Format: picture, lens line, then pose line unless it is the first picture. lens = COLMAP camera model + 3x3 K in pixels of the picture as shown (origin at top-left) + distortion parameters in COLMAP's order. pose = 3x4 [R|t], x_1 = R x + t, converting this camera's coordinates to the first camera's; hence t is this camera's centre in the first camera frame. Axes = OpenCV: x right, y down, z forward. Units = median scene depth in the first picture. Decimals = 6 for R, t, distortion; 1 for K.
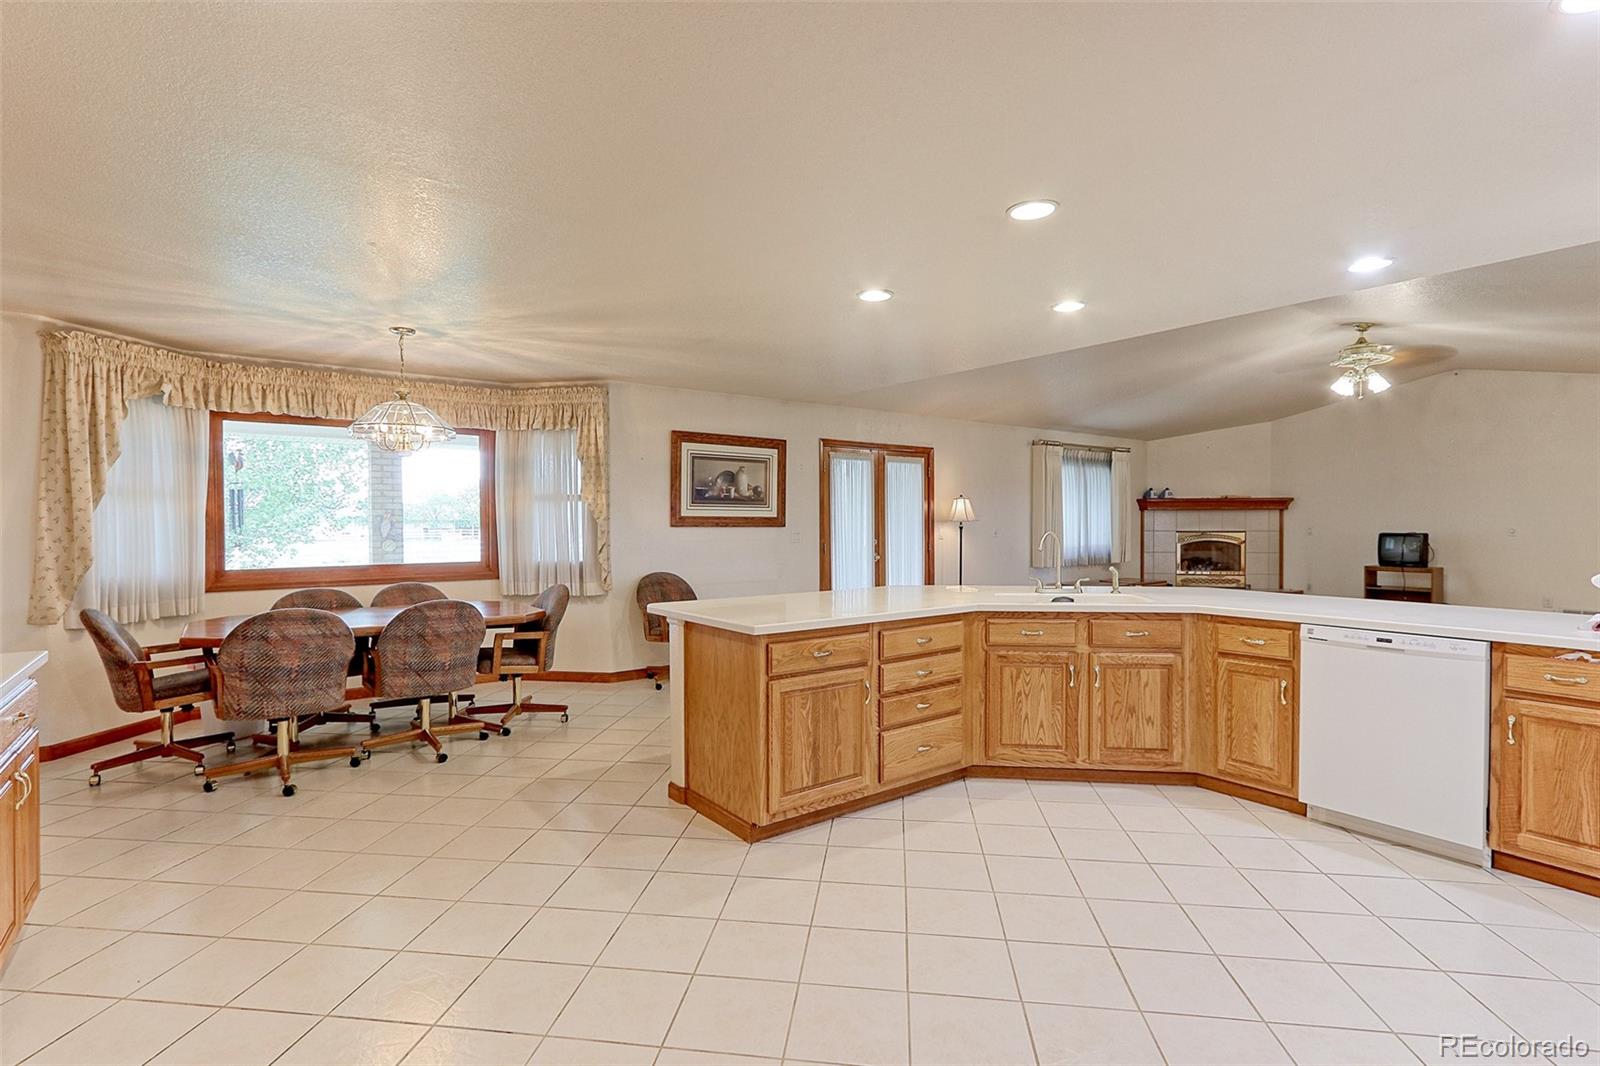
lens RADIAL K [[769.4, 0, 794.1], [0, 769.4, 532.1], [0, 0, 1]] dist [-0.002406, 0.004083]
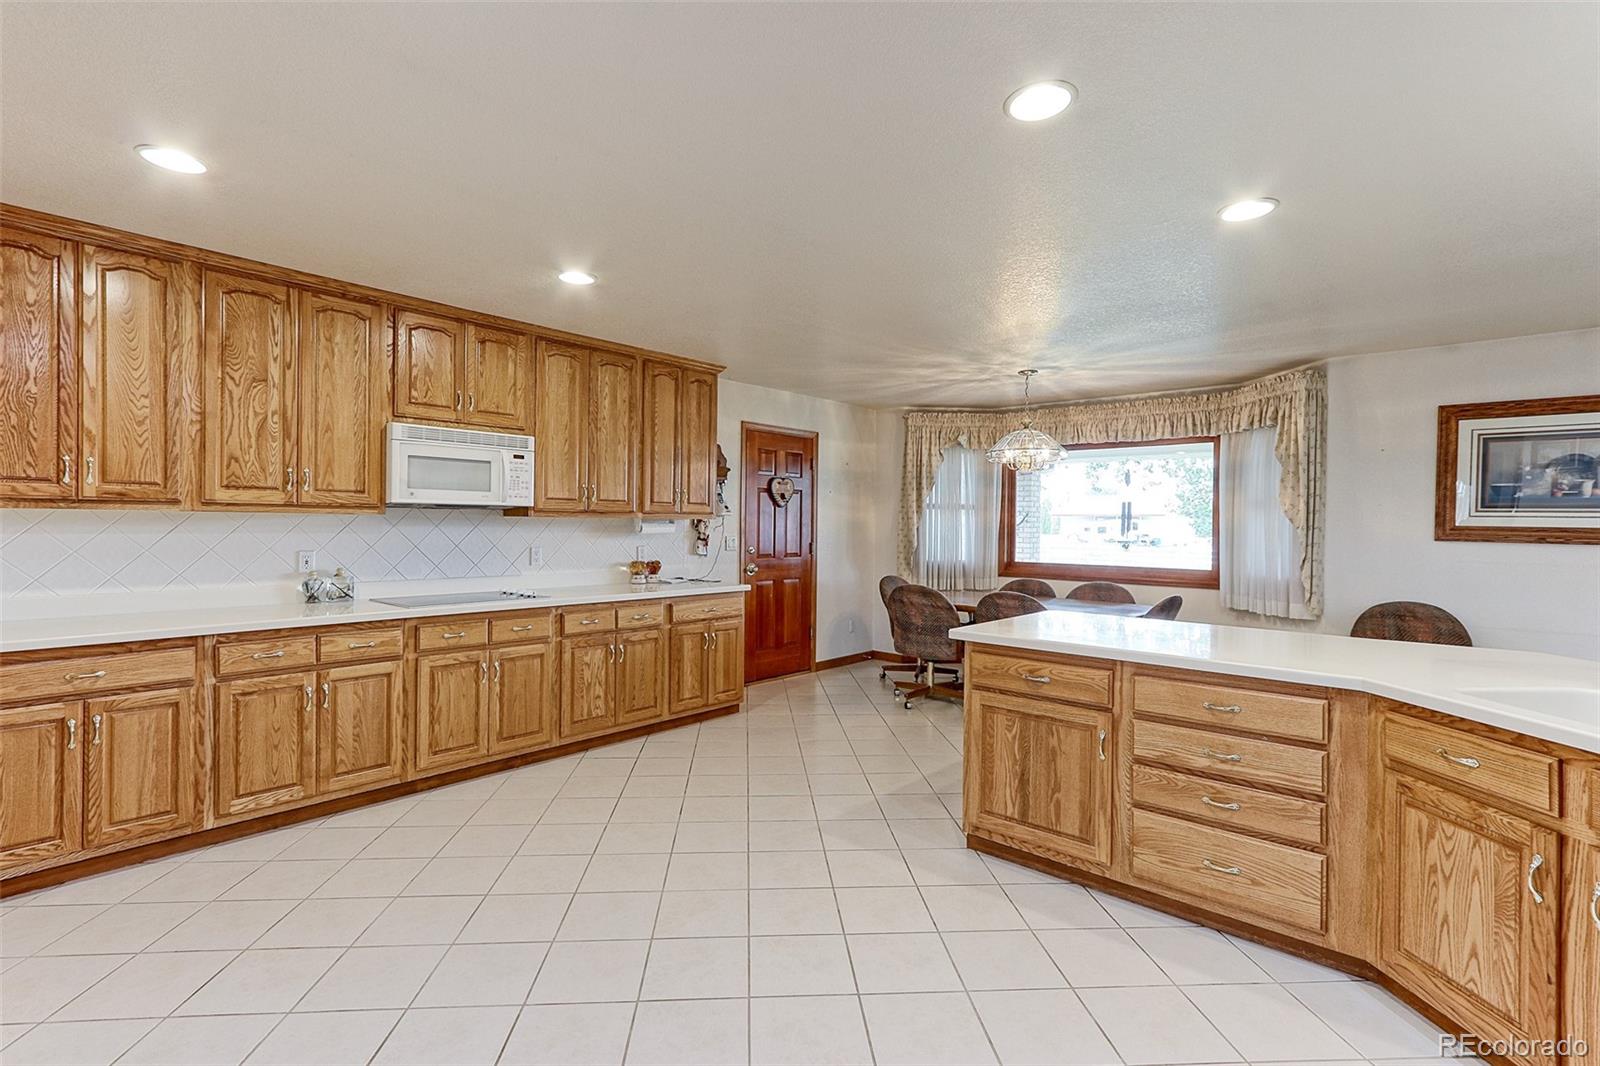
lens RADIAL K [[769.4, 0, 796.2], [0, 769.4, 522.6], [0, 0, 1]] dist [-0.002406, 0.004083]
pose [[0.178480, 0.004209, -0.983934, 0.478690], [-0.026582, 0.999646, -0.000546, -0.008345], [0.983584, 0.026252, 0.178529, 0.312370]]
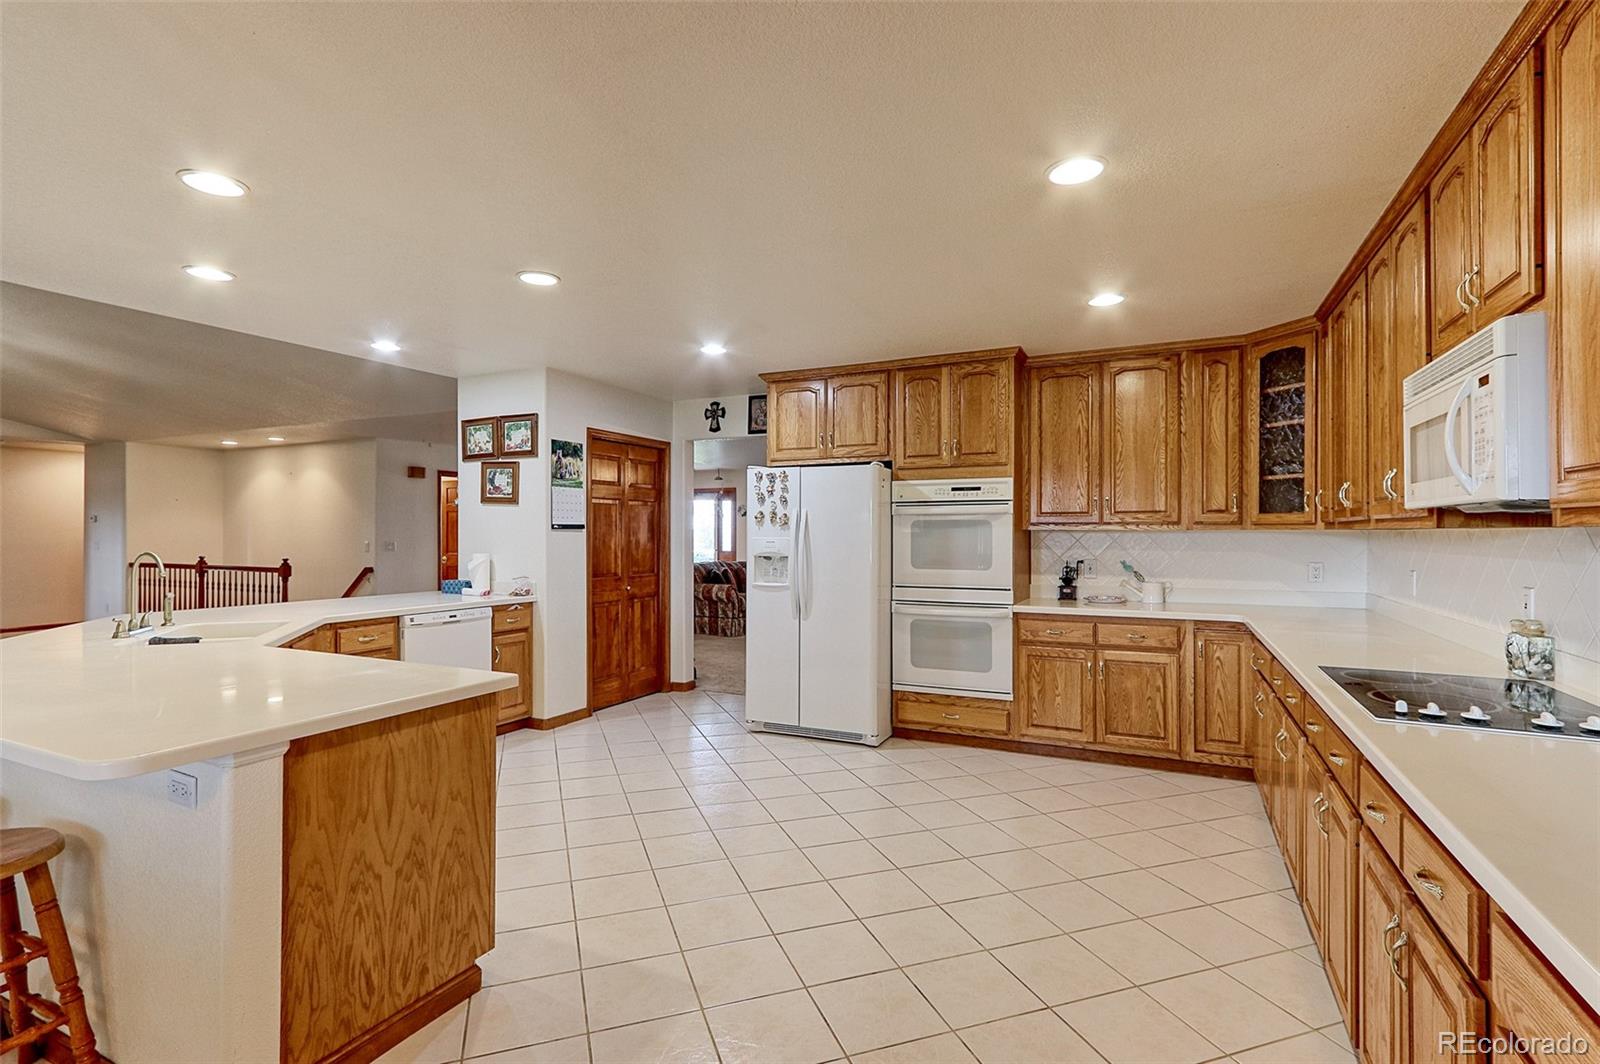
lens RADIAL K [[769.4, 0, 797.7], [0, 769.4, 529.5], [0, 0, 1]] dist [-0.002406, 0.004083]
pose [[-0.433379, 0.005689, 0.901194, -0.439327], [0.012966, 0.999916, -0.000078, -0.010058], [-0.901119, 0.011651, -0.433416, 0.522917]]
